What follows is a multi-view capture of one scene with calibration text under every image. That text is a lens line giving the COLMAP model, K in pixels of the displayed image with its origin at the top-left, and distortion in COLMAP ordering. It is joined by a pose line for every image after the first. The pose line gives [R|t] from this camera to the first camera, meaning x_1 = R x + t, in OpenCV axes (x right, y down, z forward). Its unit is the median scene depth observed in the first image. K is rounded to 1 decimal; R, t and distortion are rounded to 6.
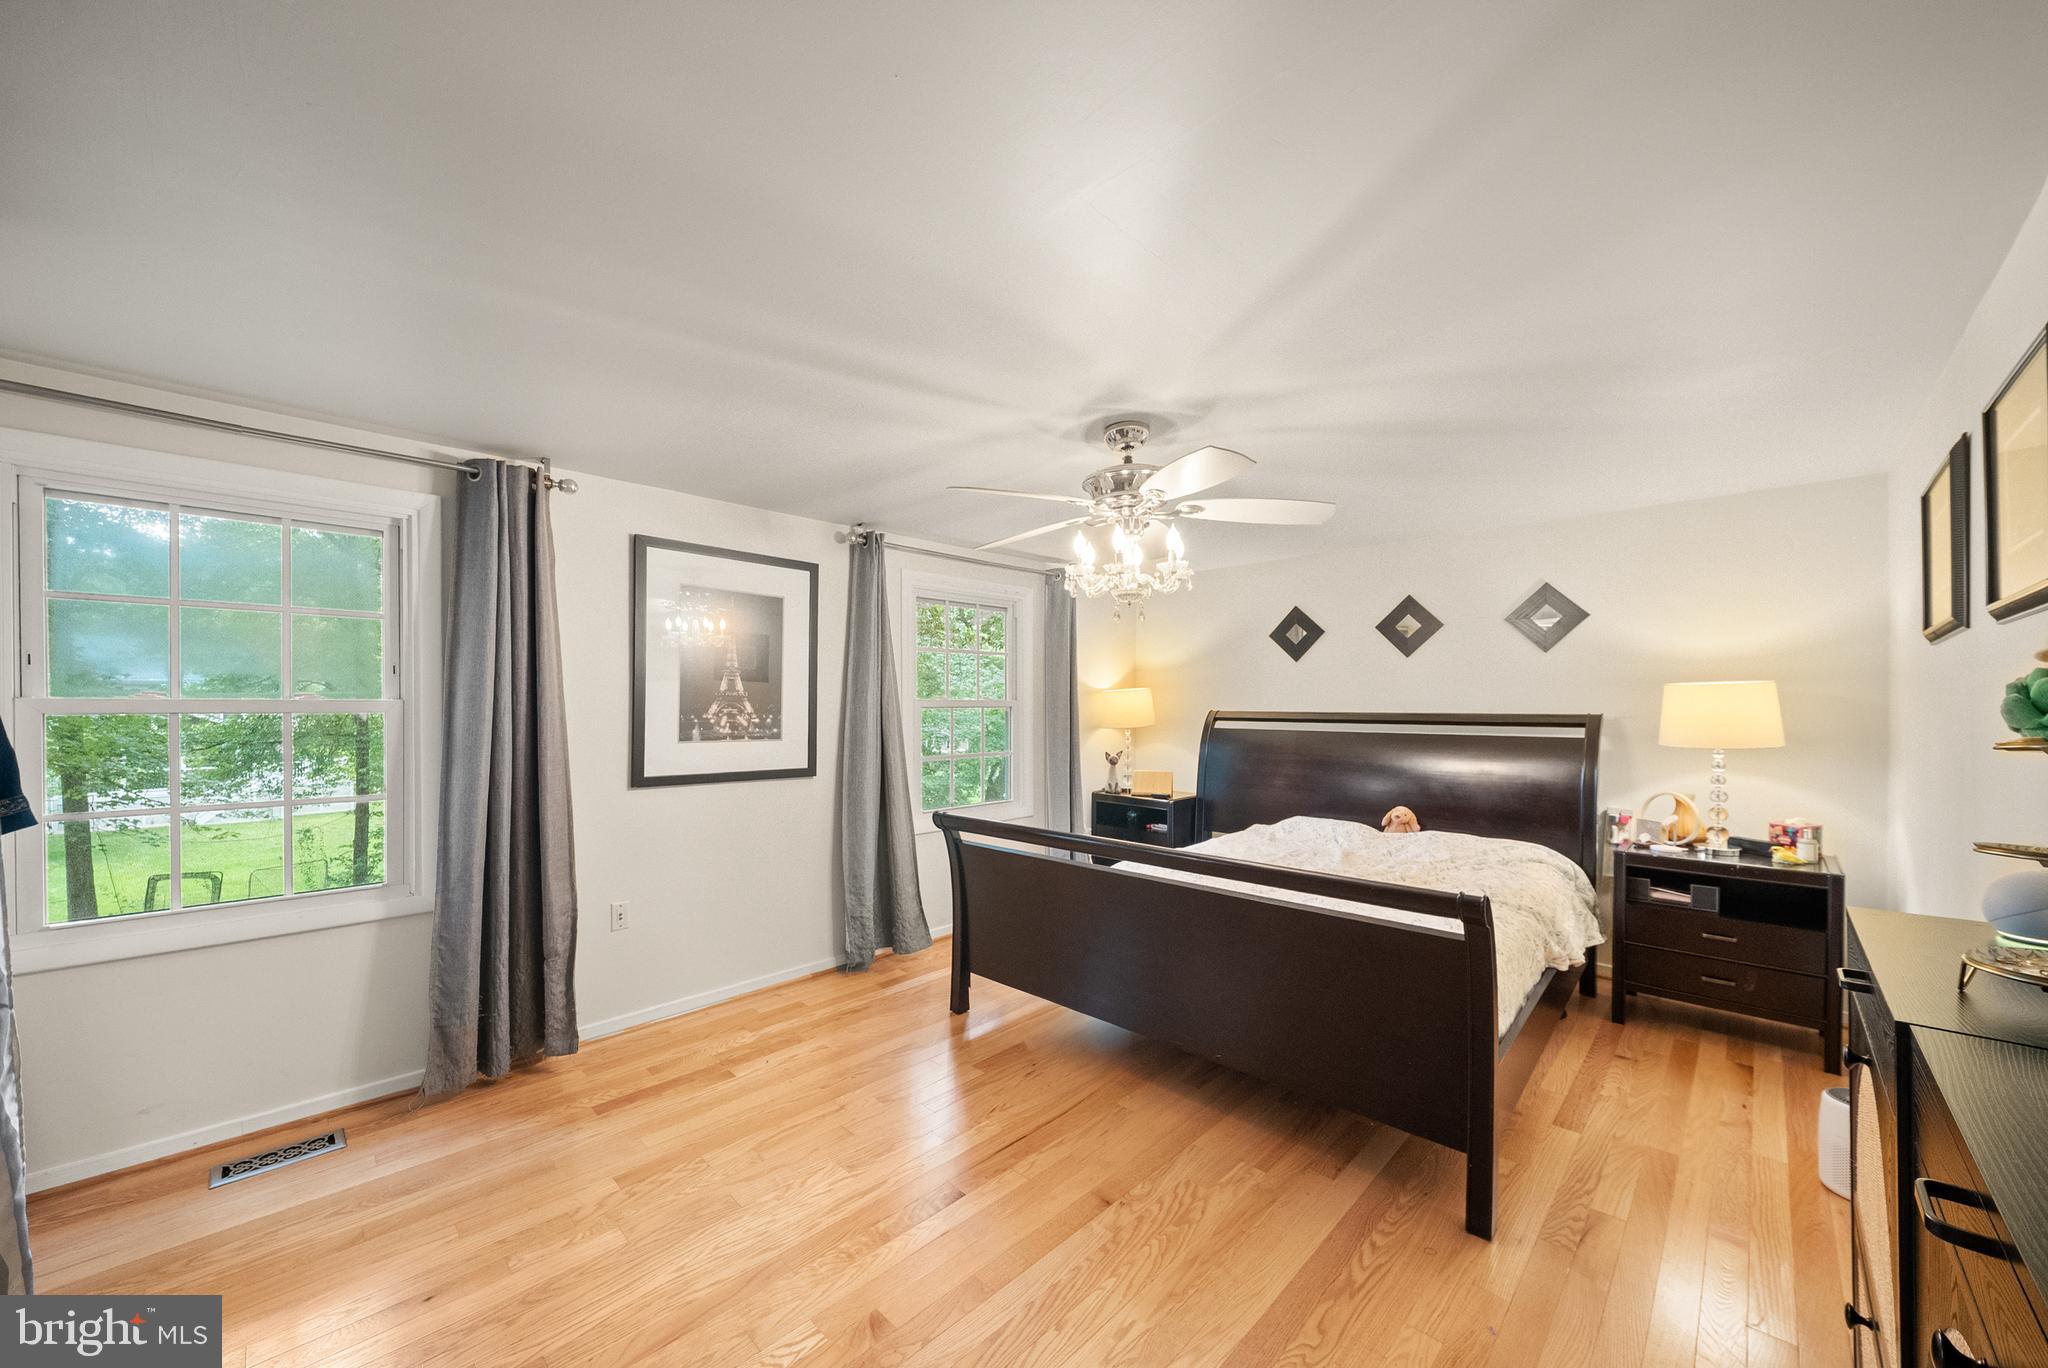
lens RADIAL K [[741.2, 0, 1014.7], [0, 741.2, 694.0], [0, 0, 1]] dist [-0.000756, -0.000143]
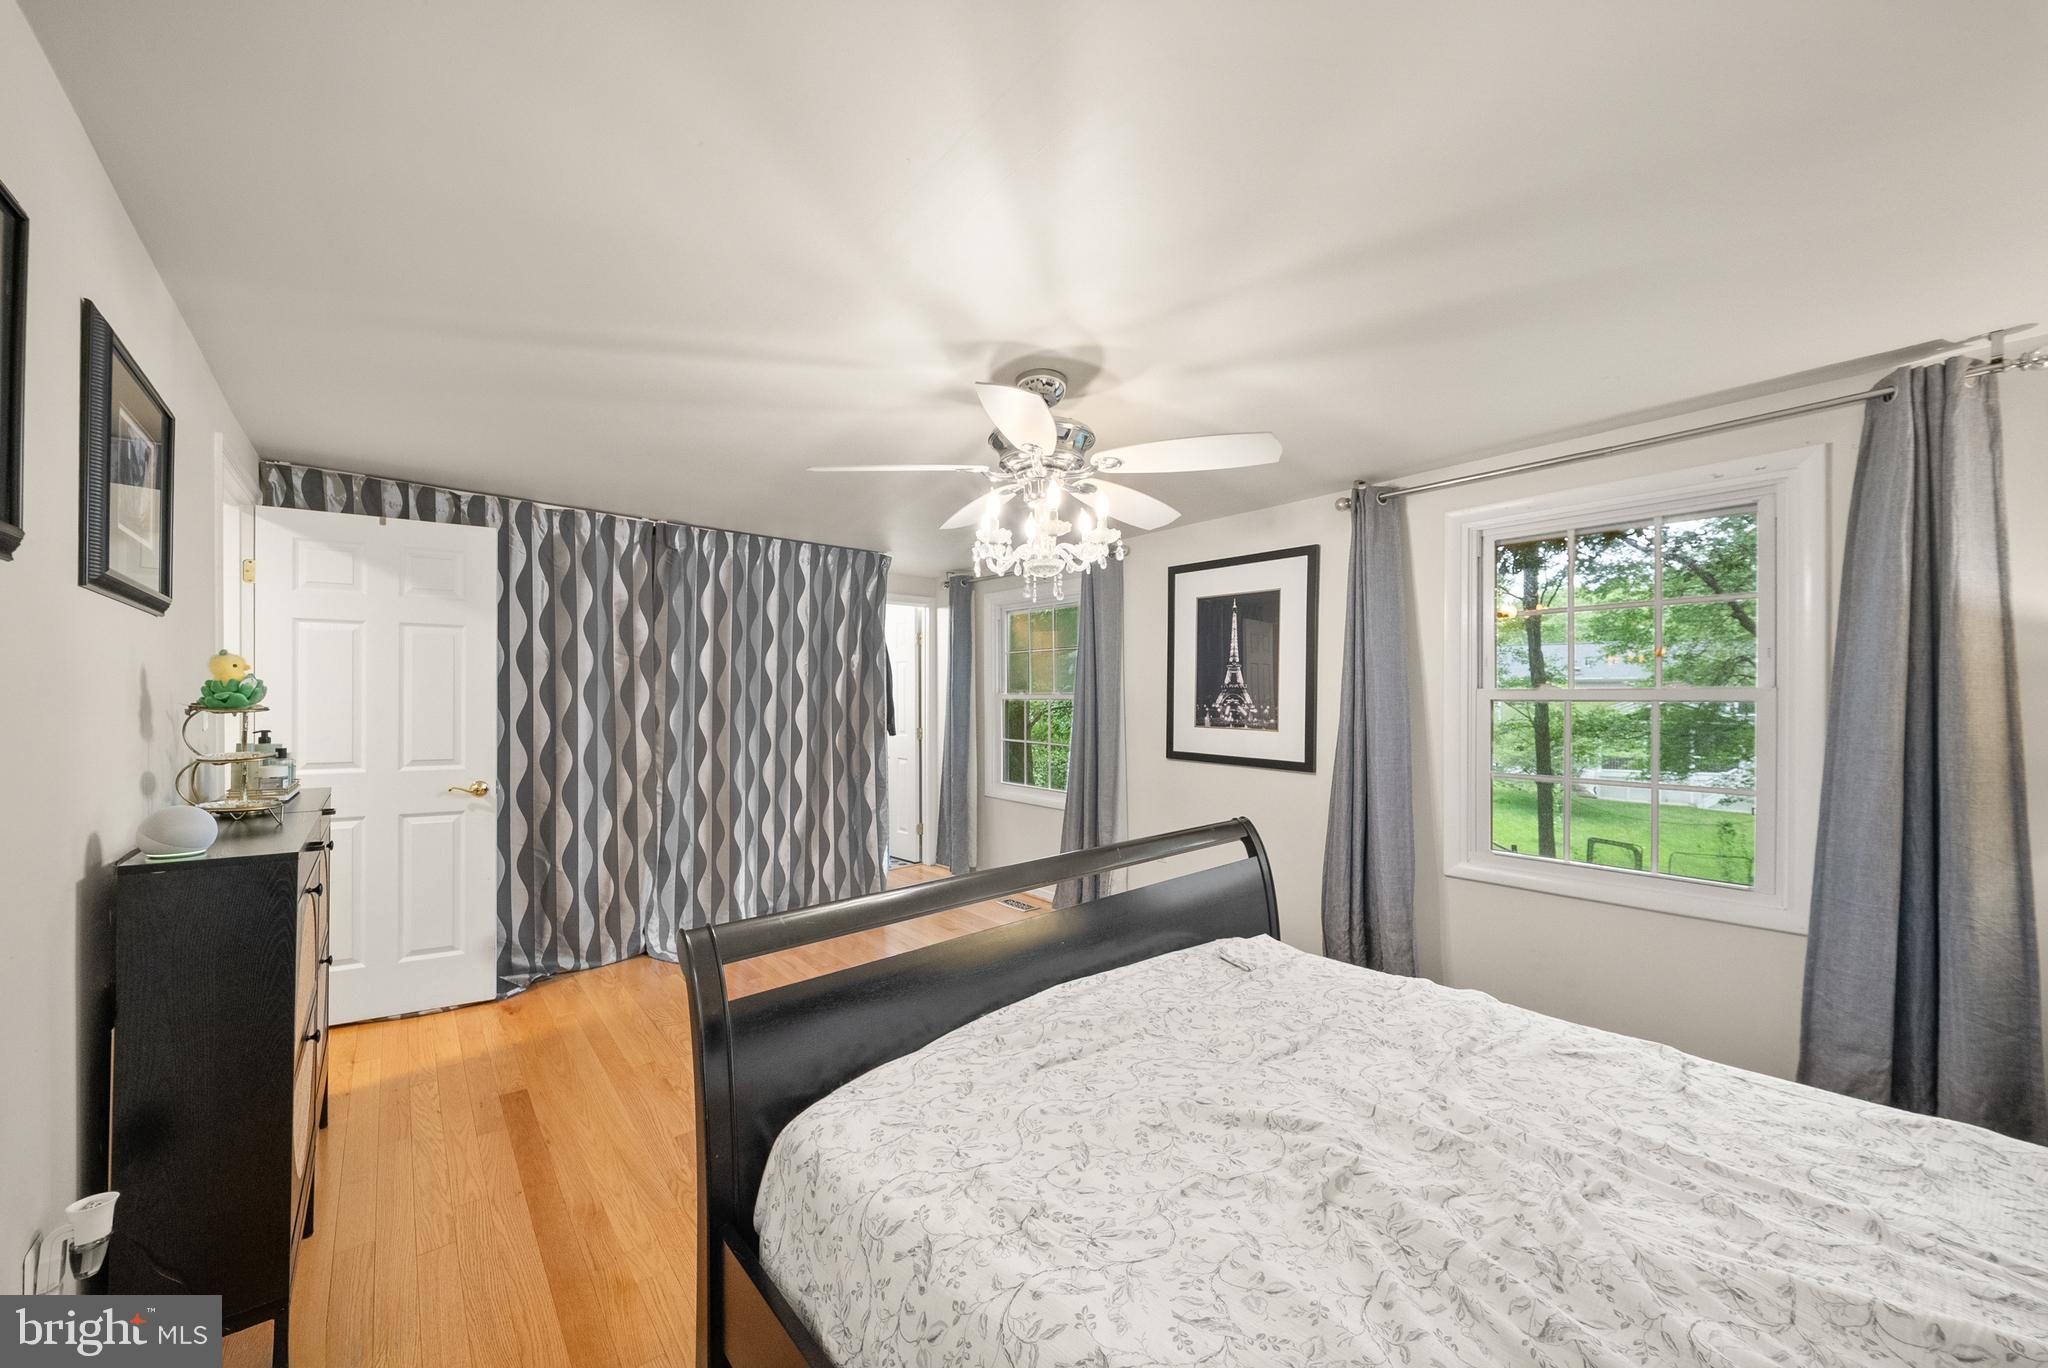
lens RADIAL K [[741.2, 0, 1014.7], [0, 741.2, 694.0], [0, 0, 1]] dist [-0.000756, -0.000143]
pose [[-0.078088, -0.002242, -0.996944, 0.745223], [0.009055, 0.999955, -0.002958, 0.011606], [0.996905, -0.009258, -0.078064, 0.748674]]
